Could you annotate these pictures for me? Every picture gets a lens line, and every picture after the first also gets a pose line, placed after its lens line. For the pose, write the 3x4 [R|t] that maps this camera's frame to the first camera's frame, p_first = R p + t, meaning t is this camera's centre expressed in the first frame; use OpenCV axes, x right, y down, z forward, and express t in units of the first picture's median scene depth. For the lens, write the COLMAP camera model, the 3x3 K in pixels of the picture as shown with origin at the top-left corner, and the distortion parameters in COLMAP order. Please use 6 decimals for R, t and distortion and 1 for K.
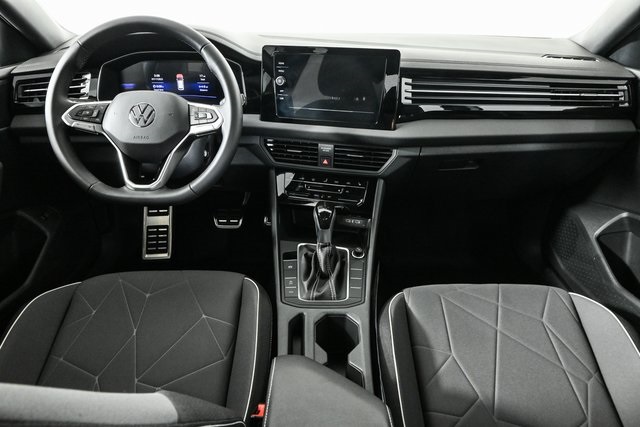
lens RADIAL K [[439.7, 0, 320.0], [0, 439.7, 213.5], [0, 0, 1]] dist [-0.002934, 0.000817]
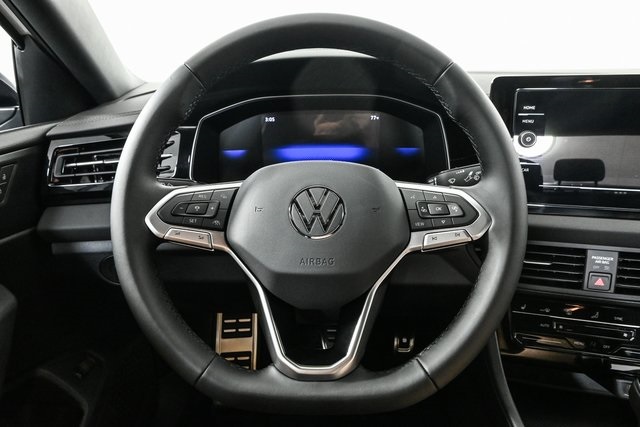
lens RADIAL K [[439.7, 0, 320.0], [0, 439.7, 213.5], [0, 0, 1]] dist [-0.002934, 0.000817]
pose [[0.999154, -0.015093, -0.038262, -0.375297], [0.009296, 0.989034, -0.147397, -0.151440], [0.040067, 0.146917, 0.988337, 0.532330]]
